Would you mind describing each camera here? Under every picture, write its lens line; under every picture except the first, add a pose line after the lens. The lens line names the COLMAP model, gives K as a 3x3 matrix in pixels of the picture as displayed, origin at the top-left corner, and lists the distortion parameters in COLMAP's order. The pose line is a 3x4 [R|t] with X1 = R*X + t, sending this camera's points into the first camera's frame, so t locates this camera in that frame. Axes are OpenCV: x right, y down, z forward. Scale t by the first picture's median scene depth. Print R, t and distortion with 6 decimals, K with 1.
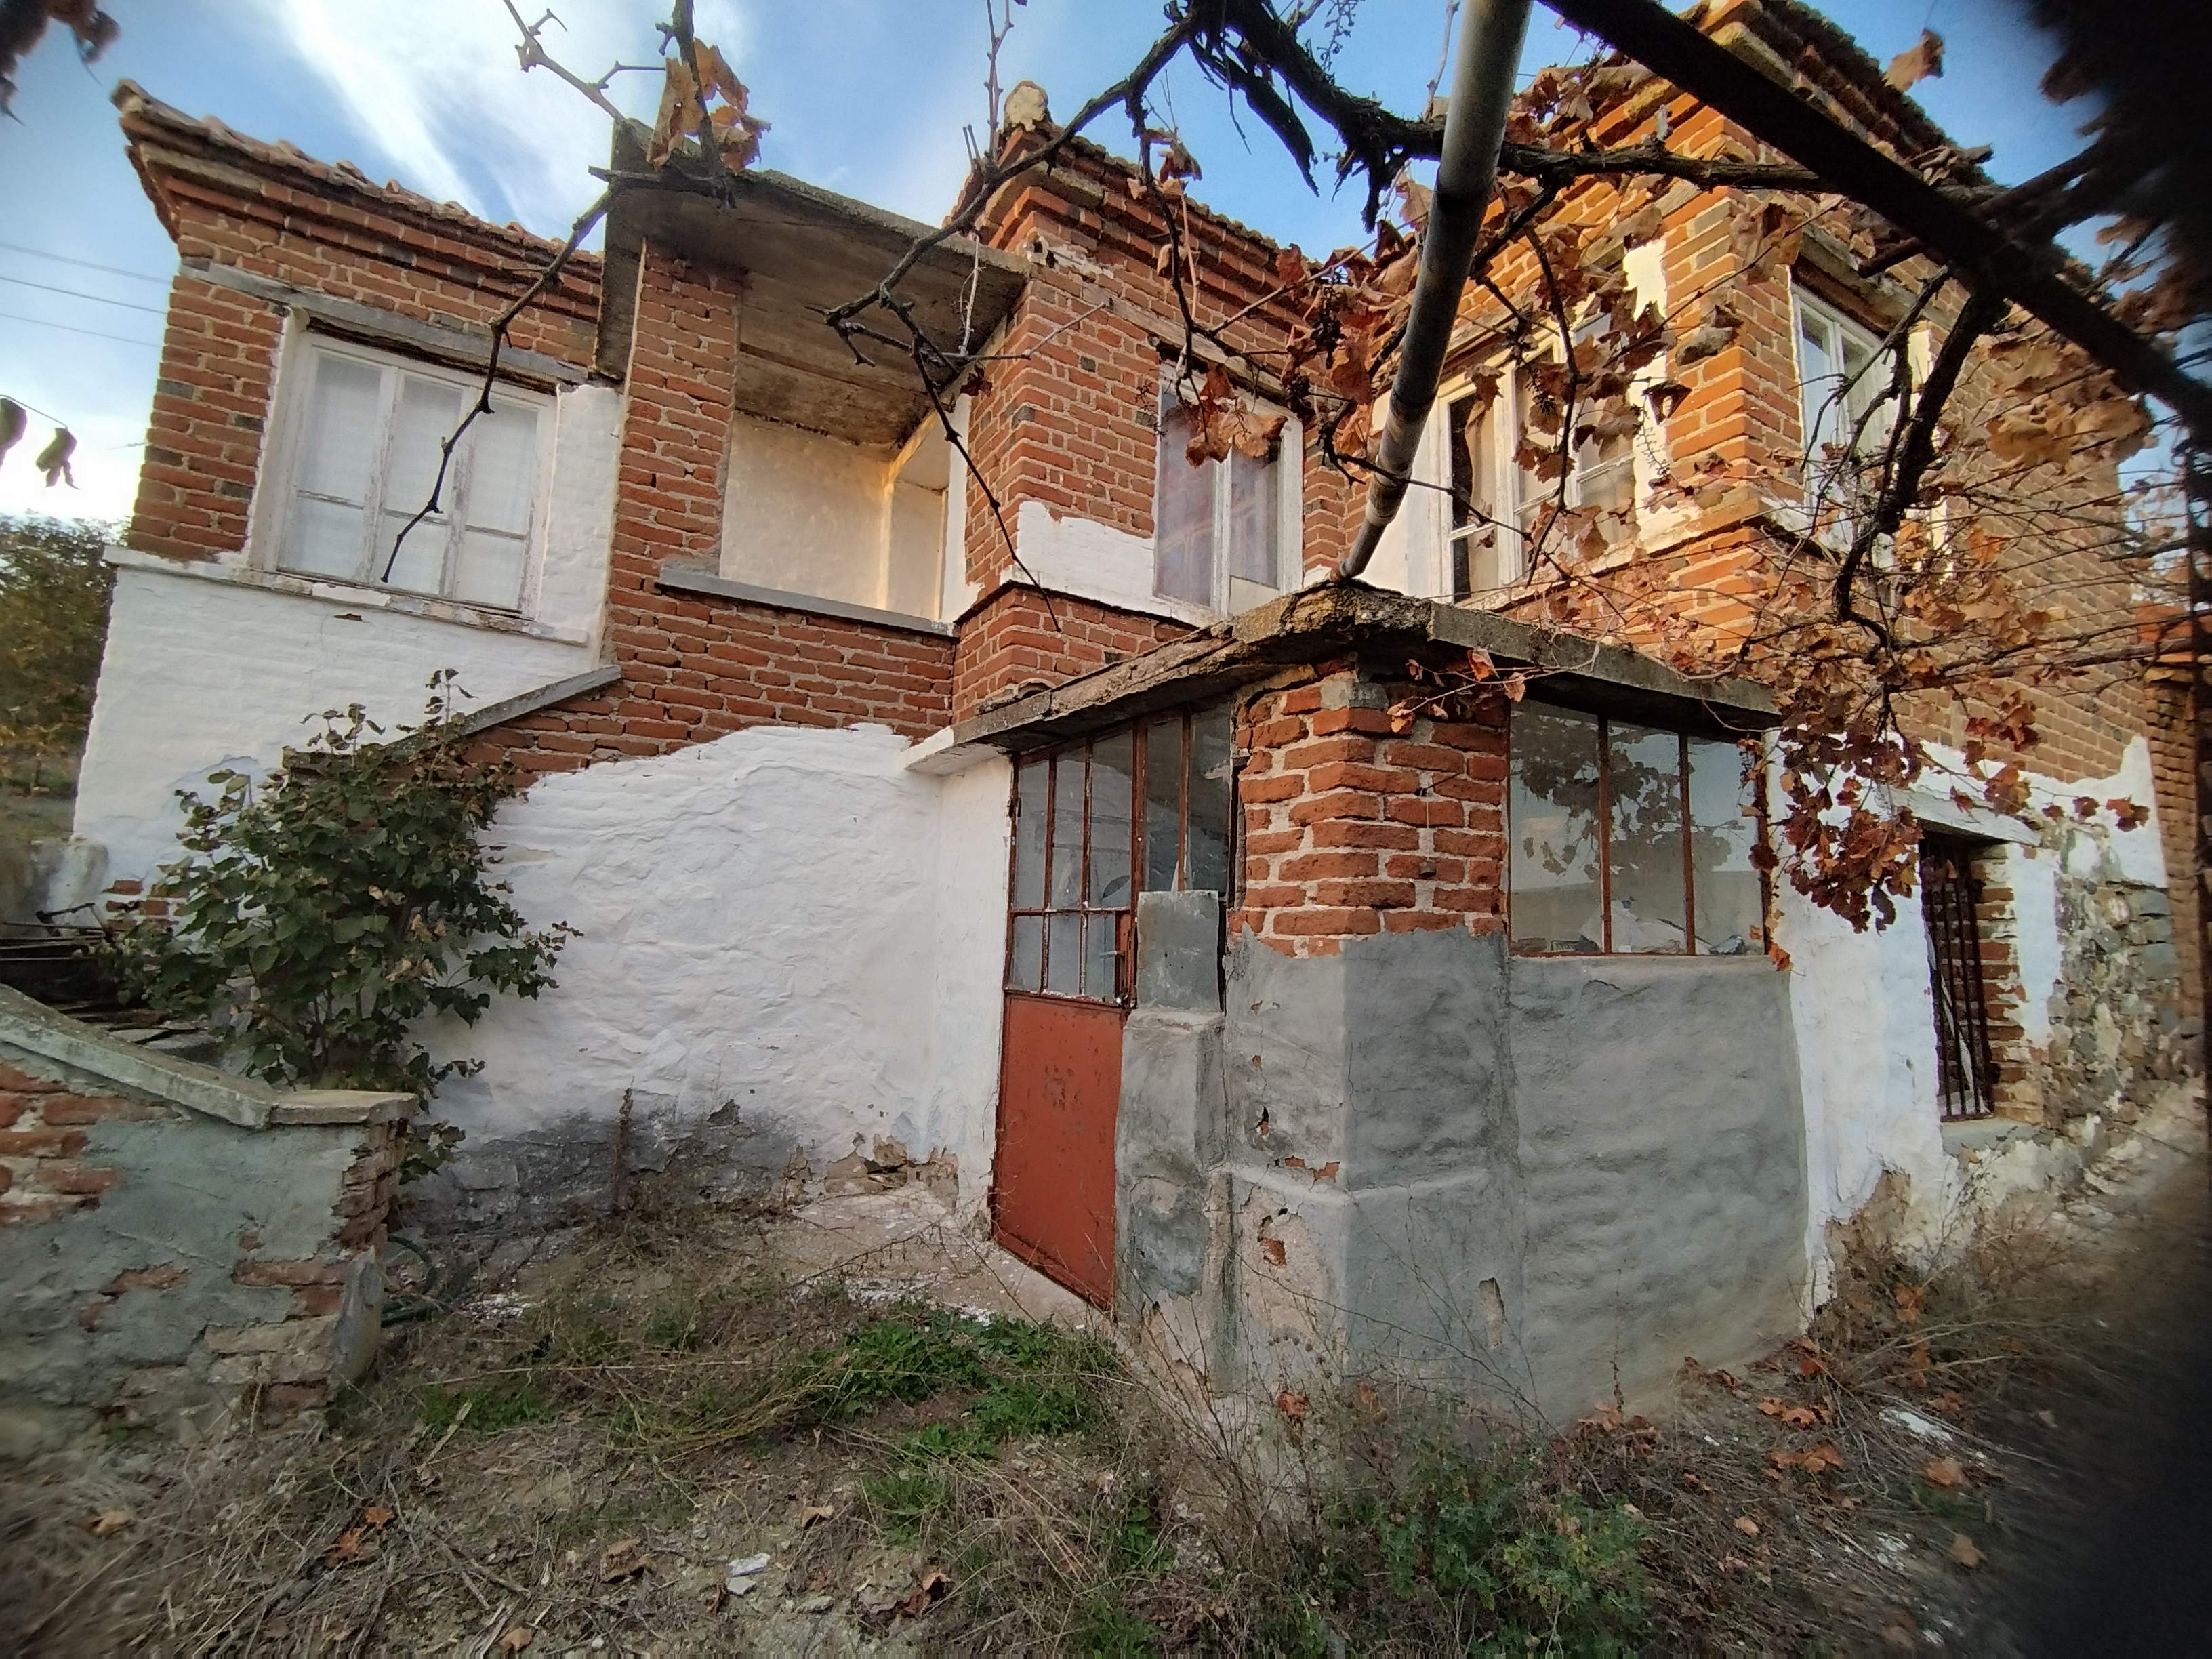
lens RADIAL K [[1031.8, 0, 1104.7], [0, 1031.8, 828.4], [0, 0, 1]] dist [0.013817, -0.000323]
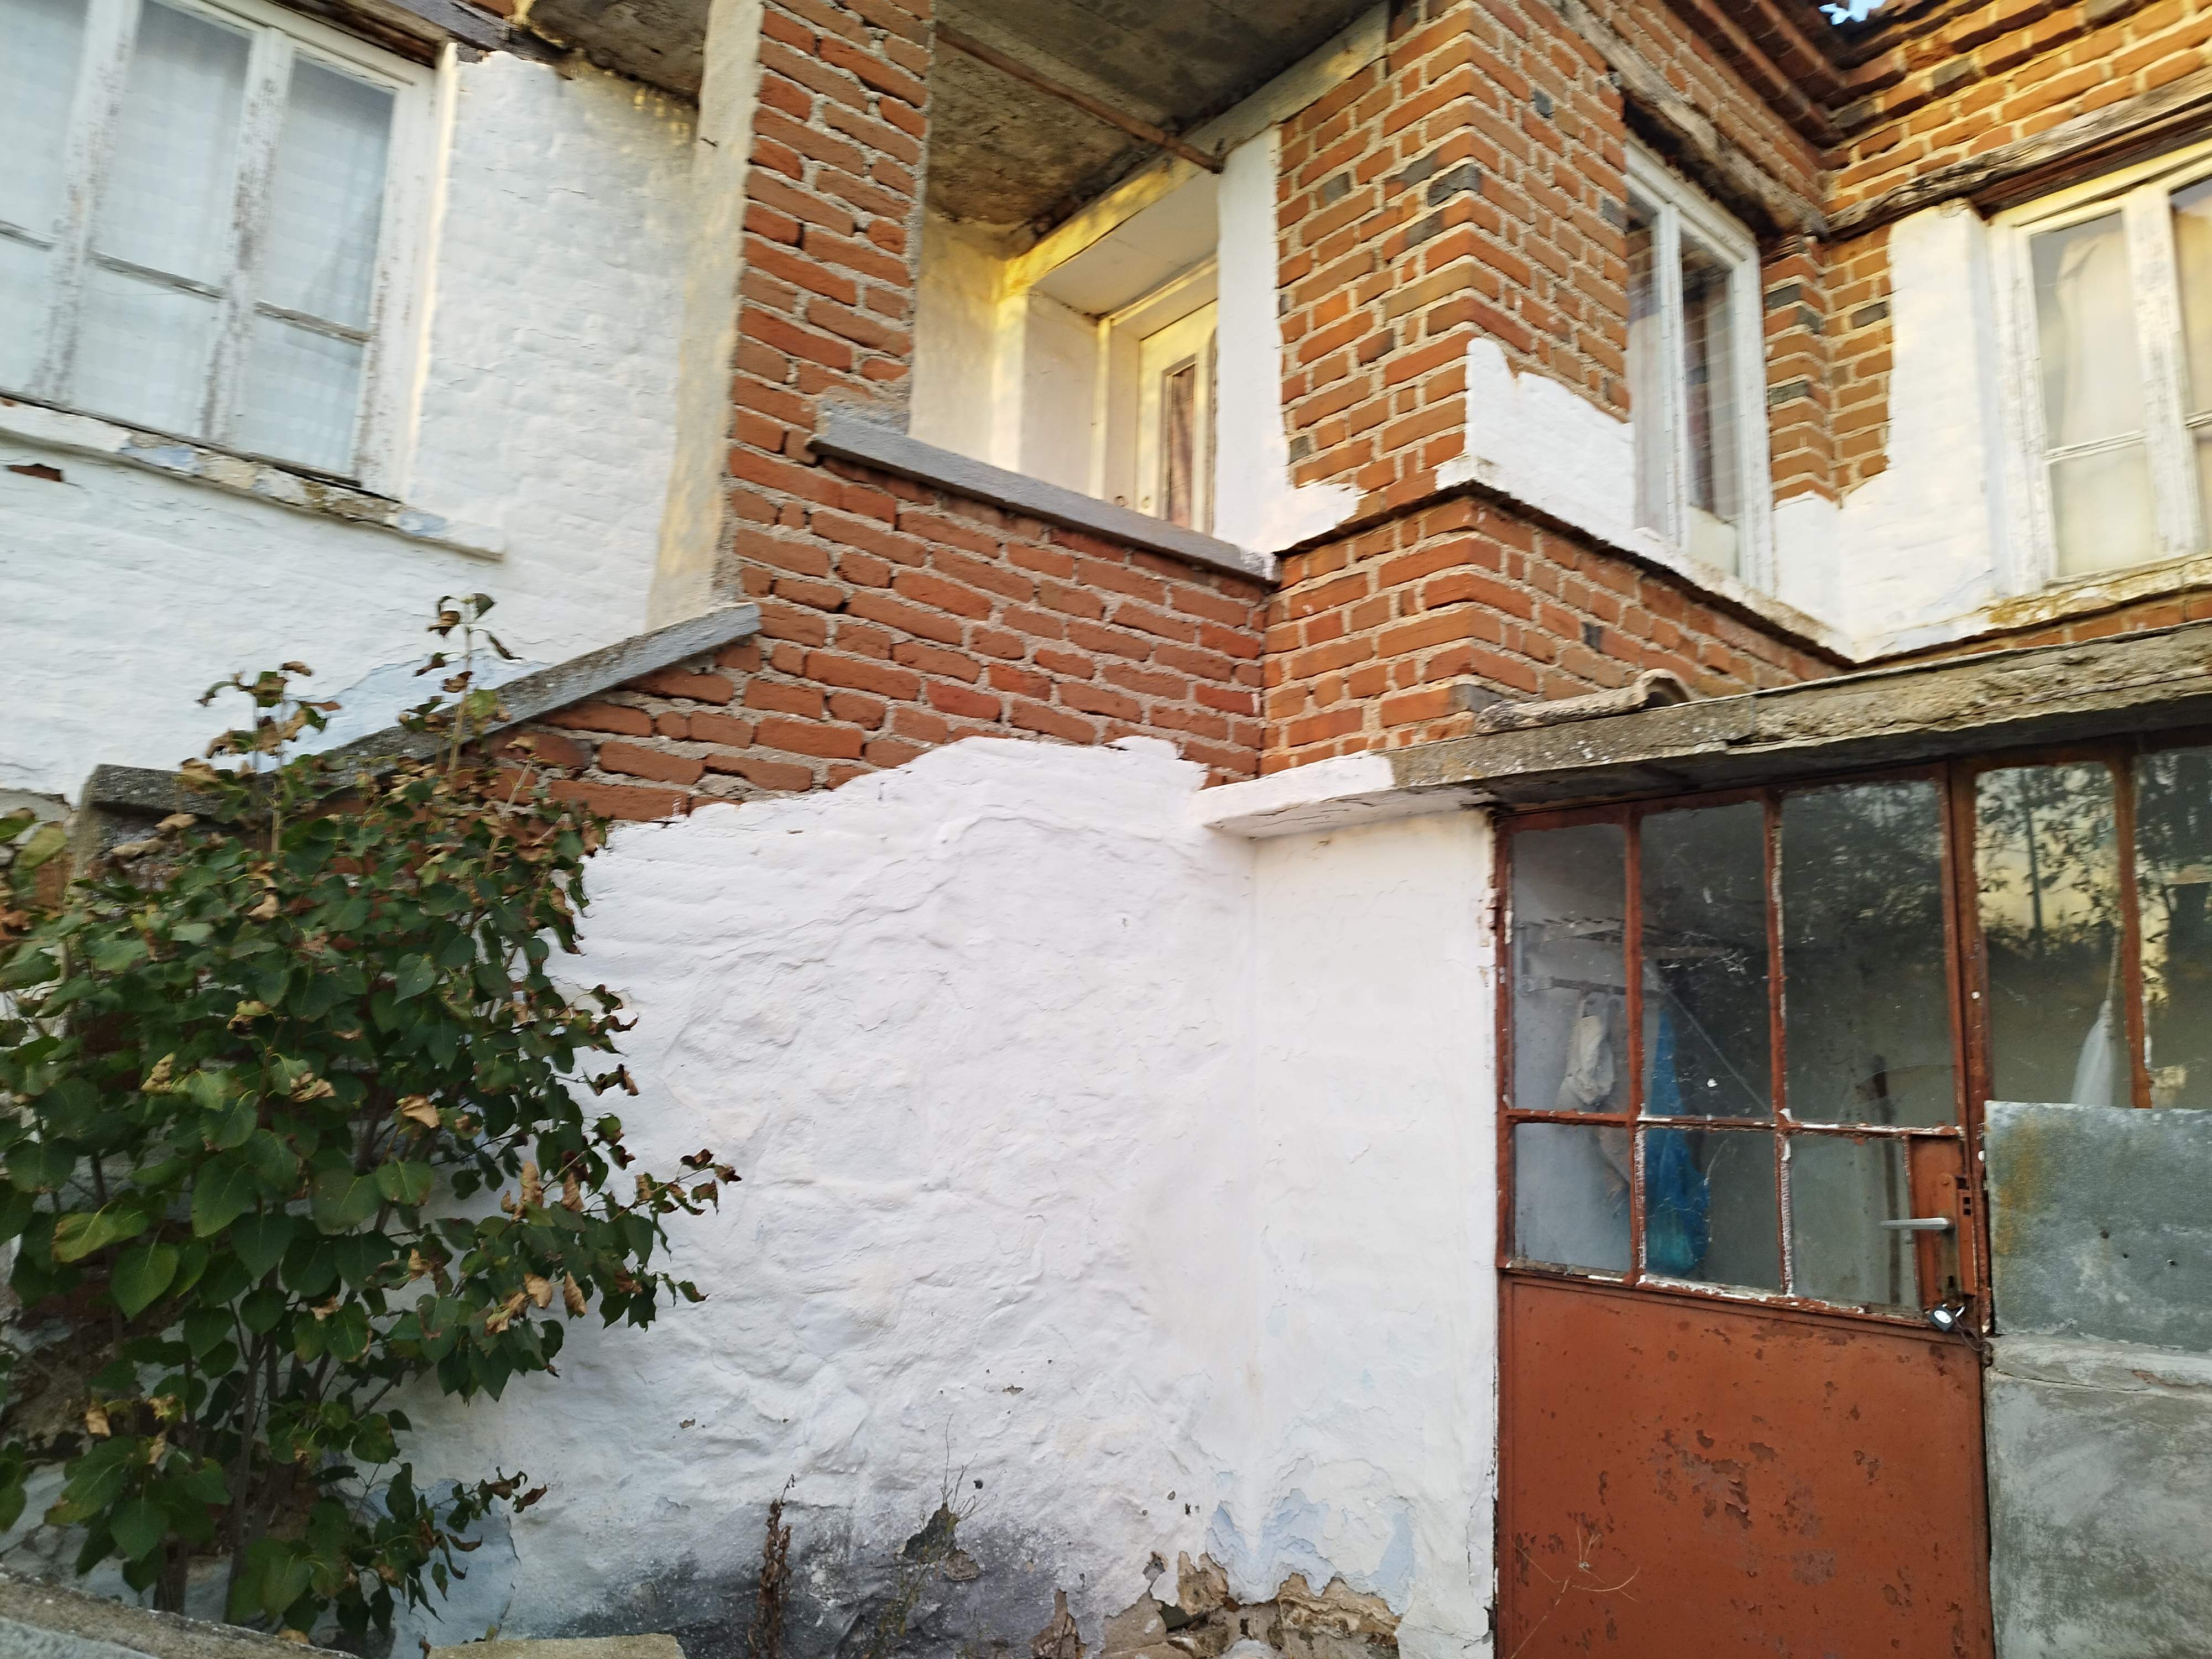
lens RADIAL K [[1594.1, 0, 1104.8], [0, 1594.1, 822.5], [0, 0, 1]] dist [0.027337, -0.019492]
pose [[0.984237, 0.026738, 0.174820, -0.411282], [-0.019188, 0.998814, -0.044738, -0.024012], [-0.175809, 0.040679, 0.983583, 0.227932]]
